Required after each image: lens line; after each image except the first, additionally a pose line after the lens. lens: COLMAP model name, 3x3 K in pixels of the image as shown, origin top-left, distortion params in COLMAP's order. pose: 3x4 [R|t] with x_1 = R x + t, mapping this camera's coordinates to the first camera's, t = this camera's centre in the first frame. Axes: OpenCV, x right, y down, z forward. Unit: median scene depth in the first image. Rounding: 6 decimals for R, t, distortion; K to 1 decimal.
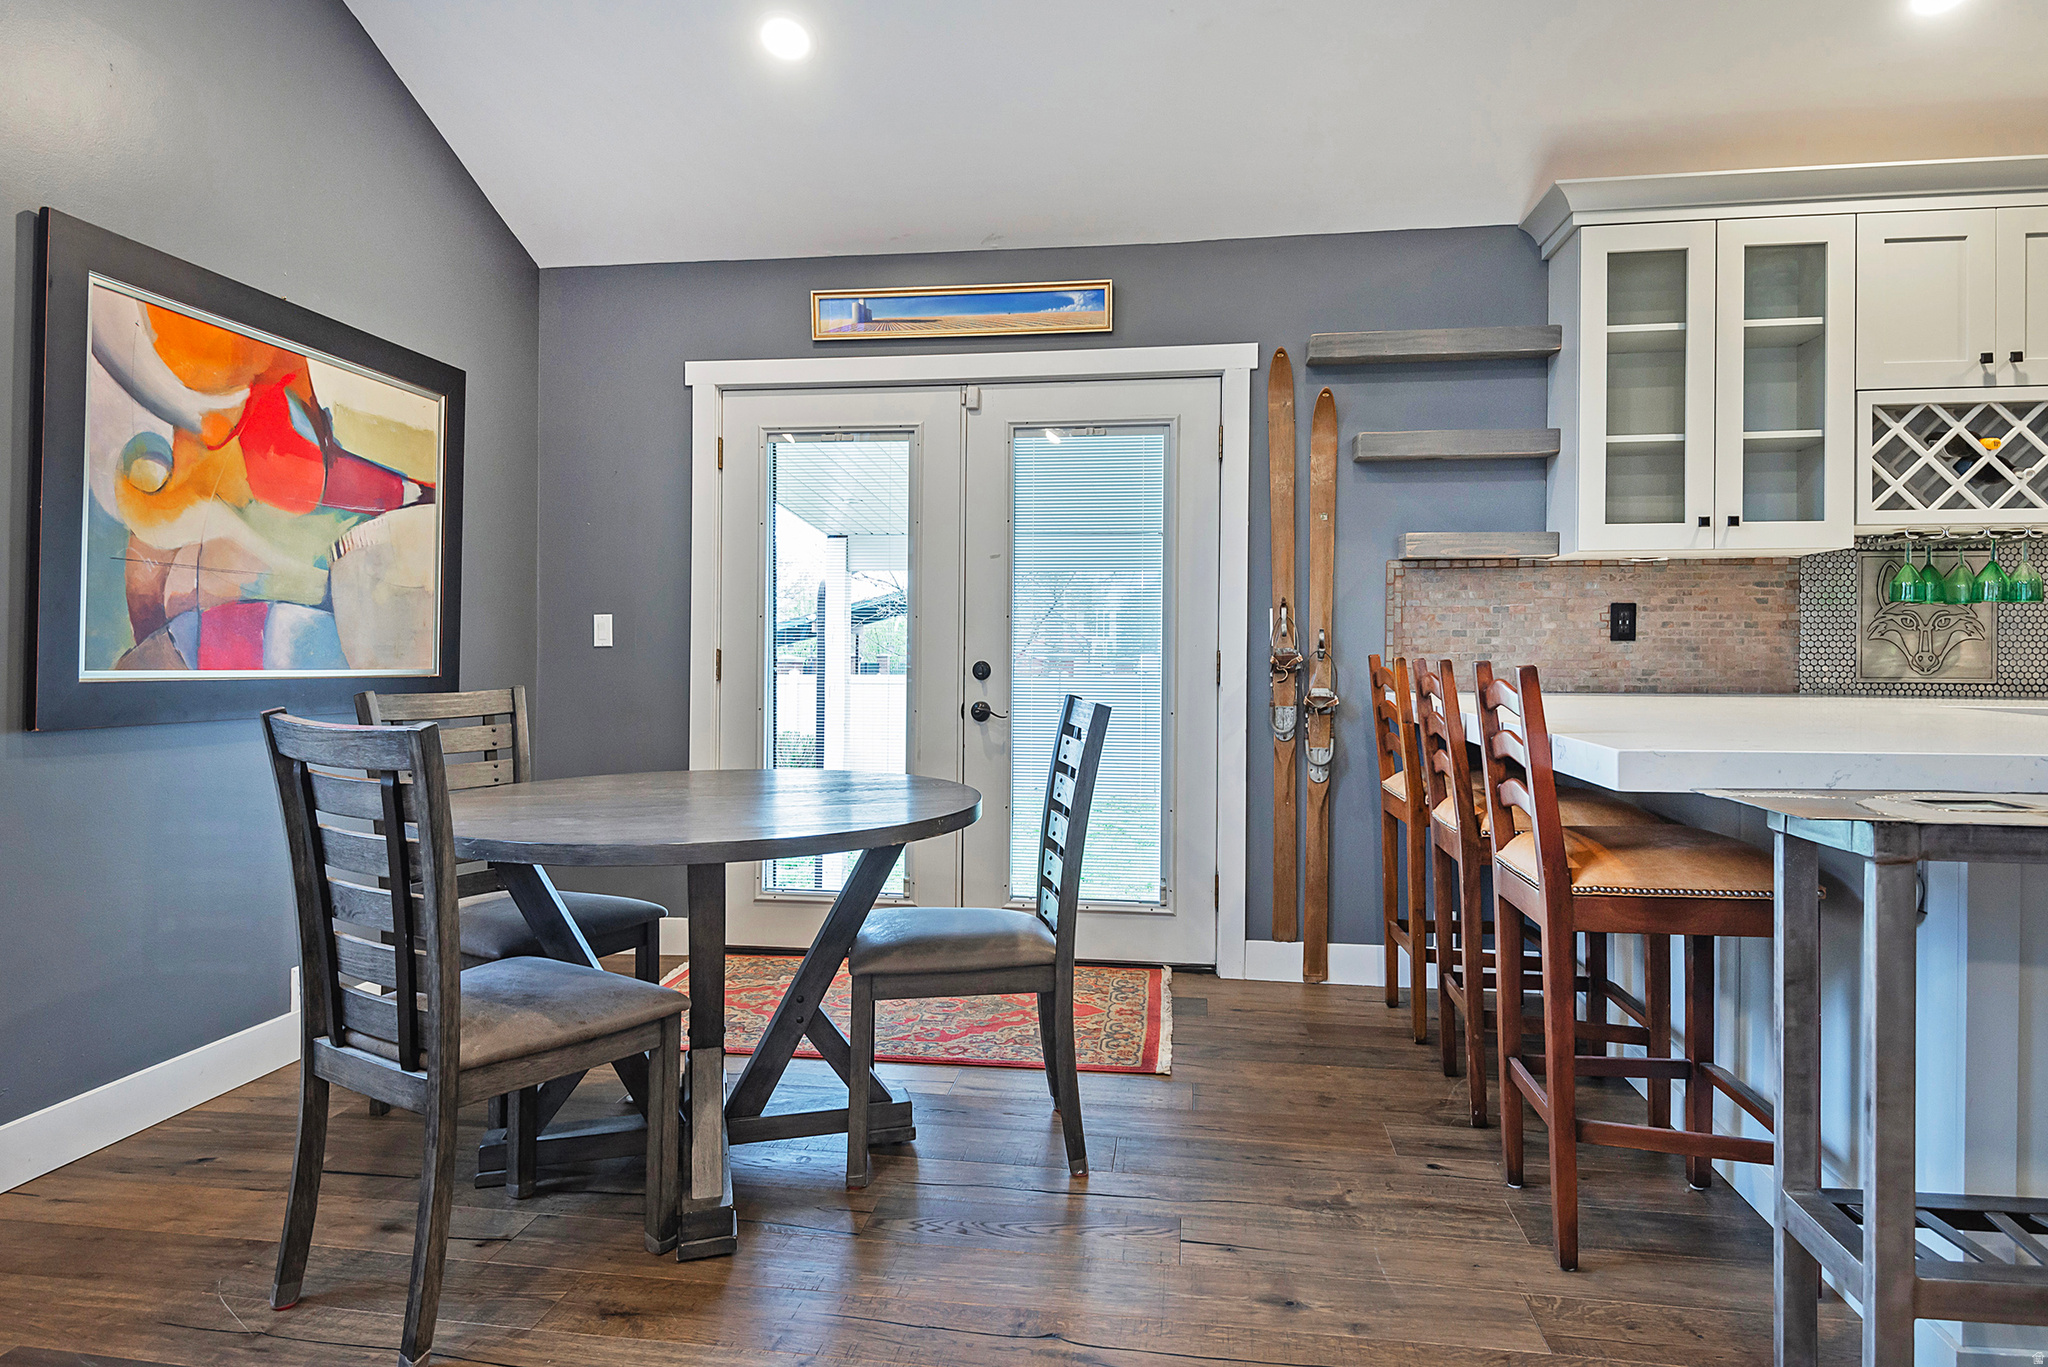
lens RADIAL K [[1311.6, 0, 1026.1], [0, 1311.6, 616.2], [0, 0, 1]] dist [0.002039, -0.030927]
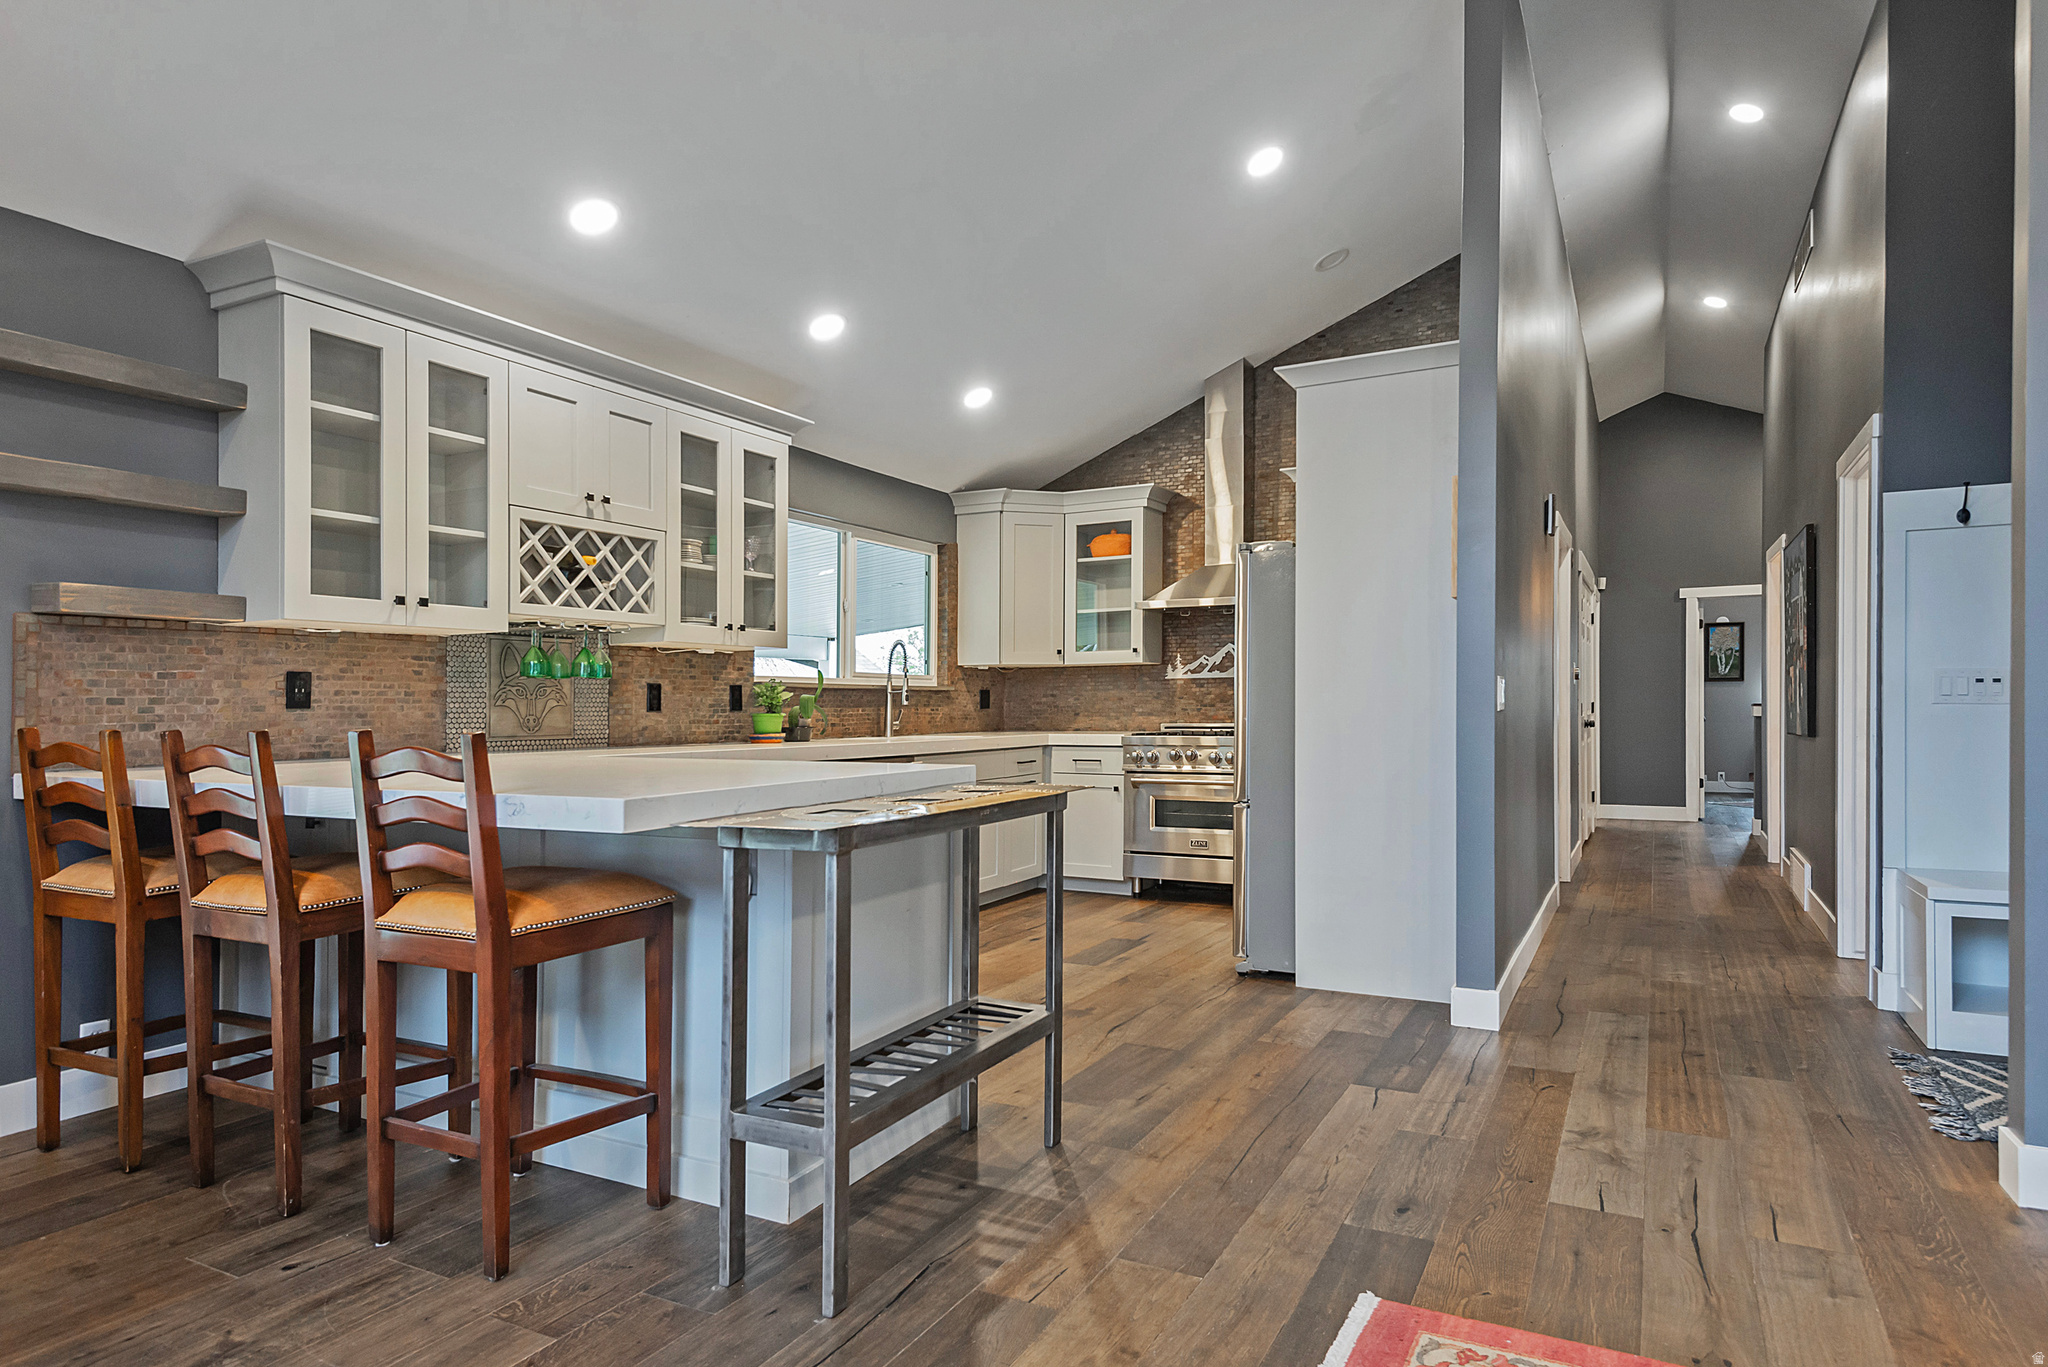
lens RADIAL K [[1158.2, 0, 1086.8], [0, 1158.2, 682.0], [0, 0, 1]] dist [0.045785, -0.024338]
pose [[0.270748, 0.014659, 0.962539, -0.273795], [-0.014759, 0.999830, -0.011076, -0.000965], [-0.962537, -0.011207, 0.270919, 0.167121]]
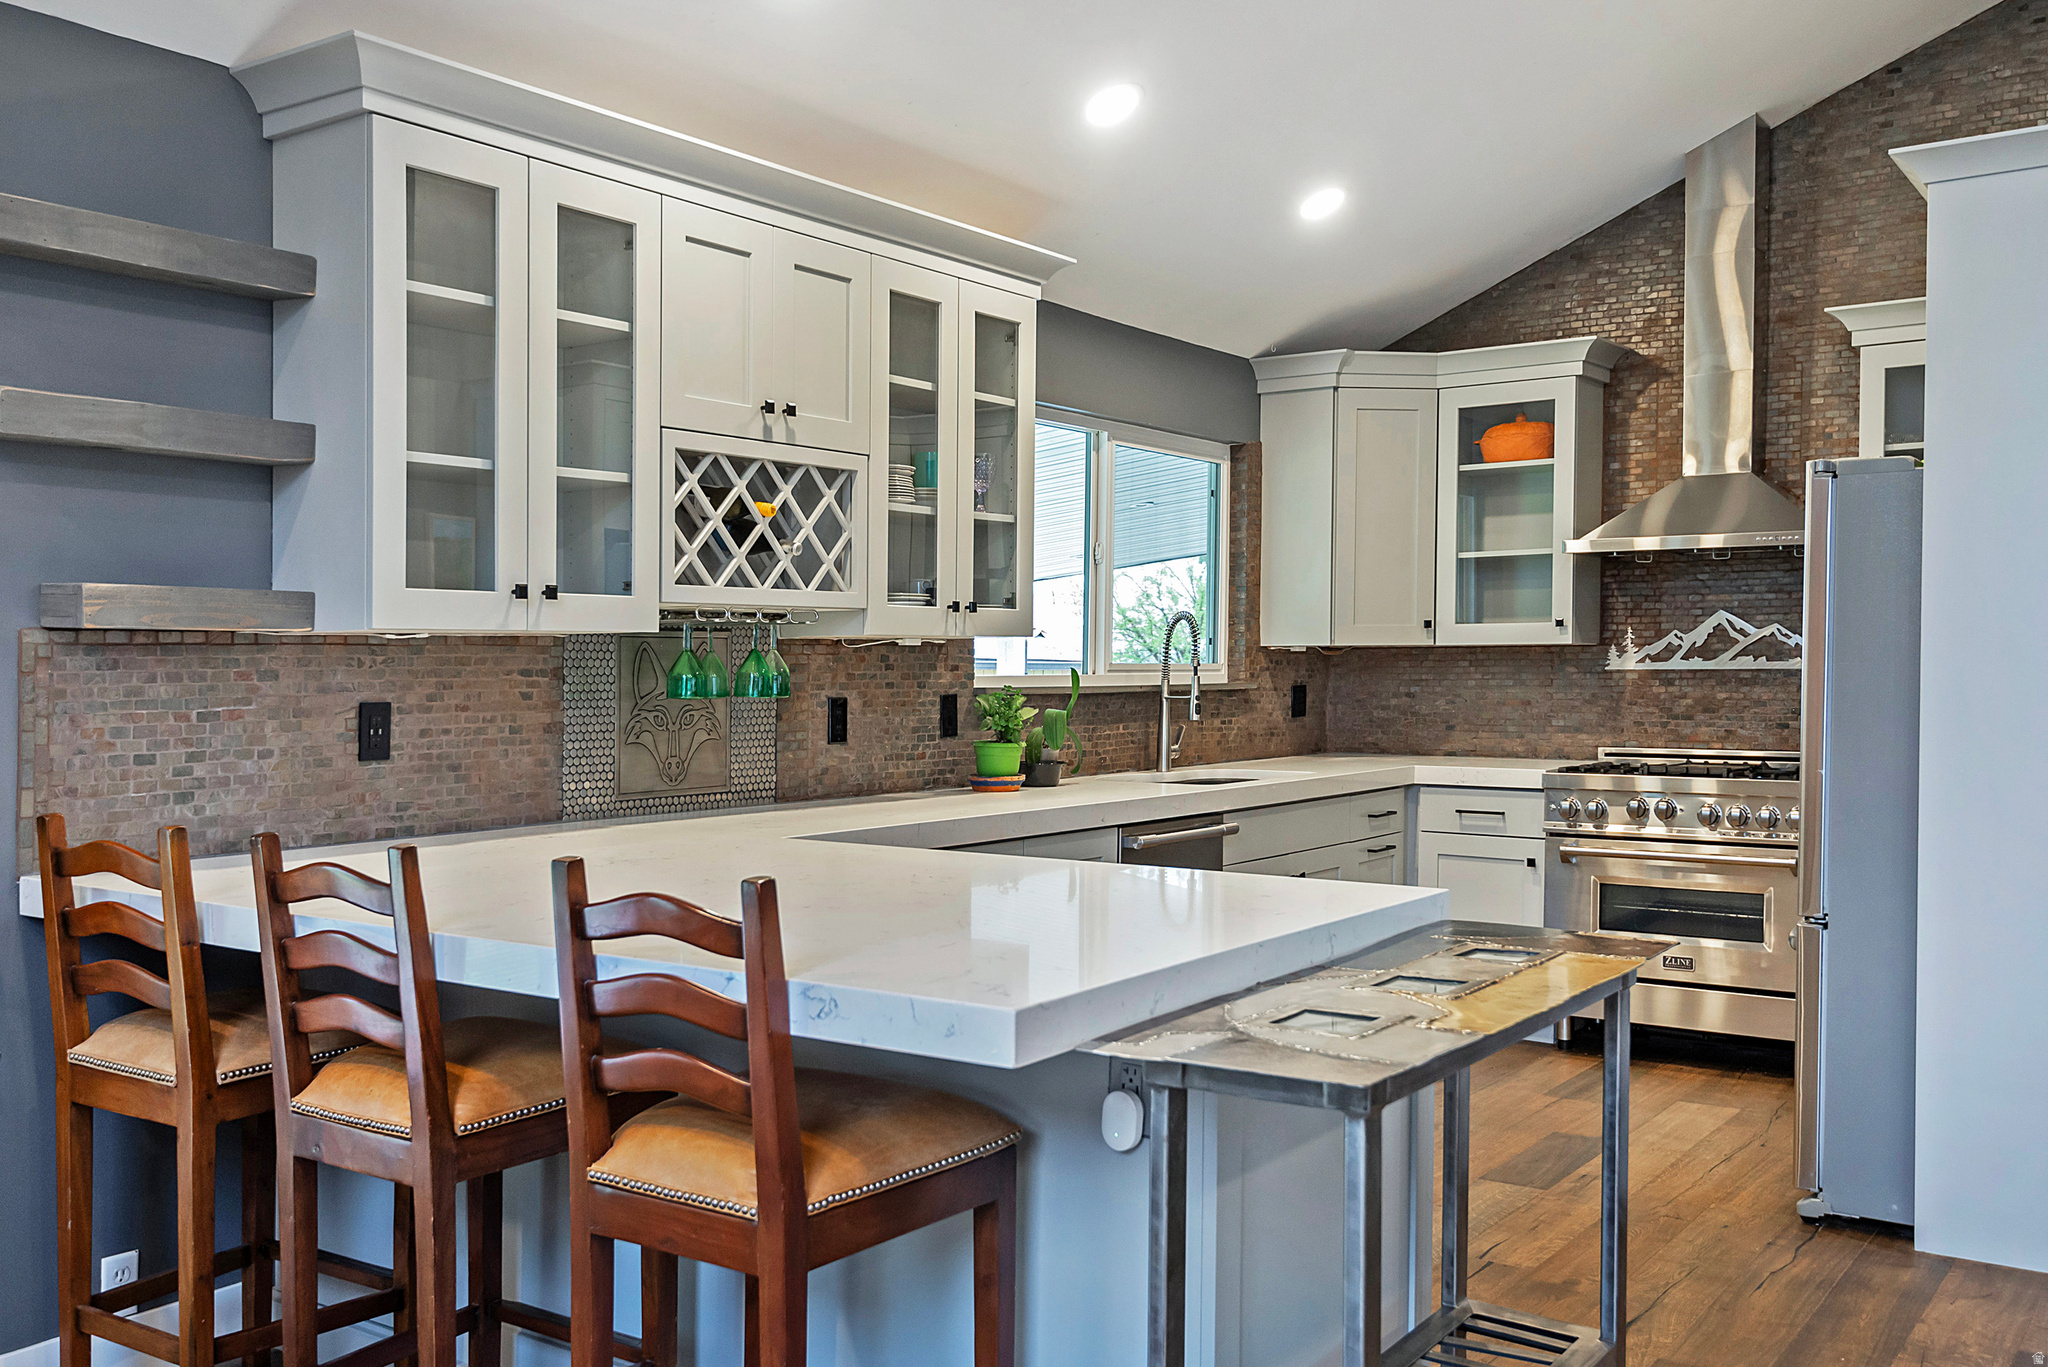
lens RADIAL K [[1865.7, 0, 1025.8], [0, 1865.7, 648.3], [0, 0, 1]] dist [0.024091, -0.018249]
pose [[0.420046, 0.002441, 0.907500, -0.266200], [-0.031499, 0.999433, 0.011891, -0.061066], [-0.906956, -0.033580, 0.419884, 0.330572]]
